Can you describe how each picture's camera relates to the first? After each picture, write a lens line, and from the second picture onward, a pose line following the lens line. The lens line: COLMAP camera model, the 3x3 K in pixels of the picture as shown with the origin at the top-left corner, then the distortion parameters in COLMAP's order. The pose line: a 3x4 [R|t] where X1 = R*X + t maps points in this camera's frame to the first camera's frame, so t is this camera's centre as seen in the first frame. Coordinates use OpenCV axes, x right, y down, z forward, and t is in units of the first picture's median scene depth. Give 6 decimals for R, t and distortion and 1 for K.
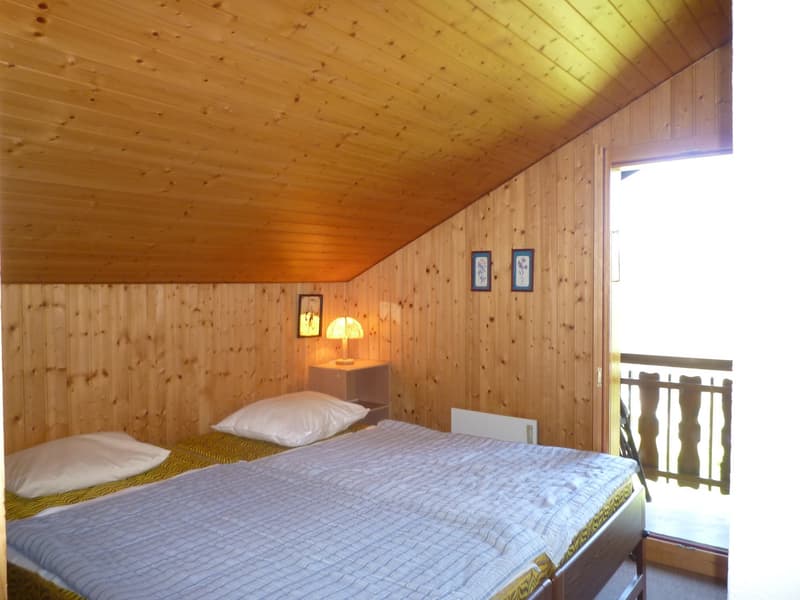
lens RADIAL K [[600.5, 0, 400.7], [0, 600.5, 300.1], [0, 0, 1]] dist [-0.007986, -0.023383]
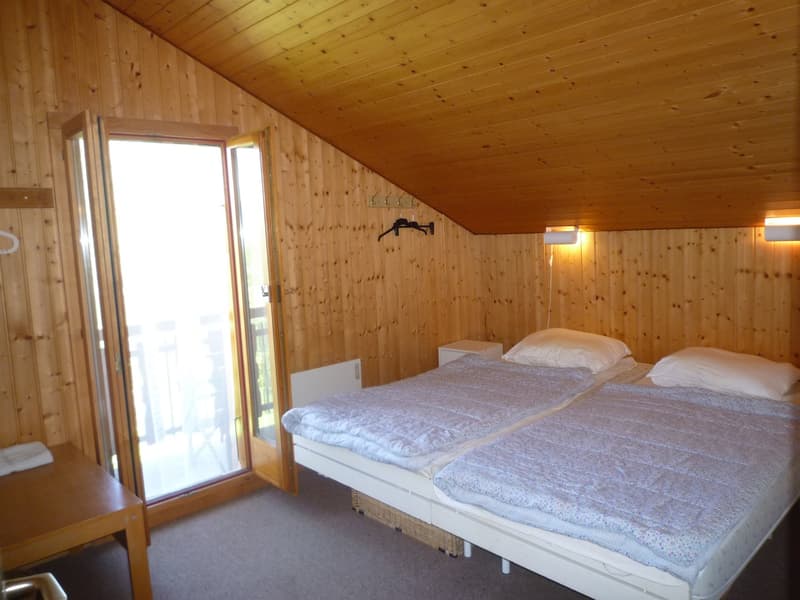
lens RADIAL K [[600.5, 0, 400.4], [0, 600.5, 300.4], [0, 0, 1]] dist [-0.007986, -0.023383]
pose [[0.170654, -0.112499, 0.978888, -0.476917], [0.080322, 0.991743, 0.099973, -0.012908], [-0.982052, 0.061565, 0.178281, 0.401978]]
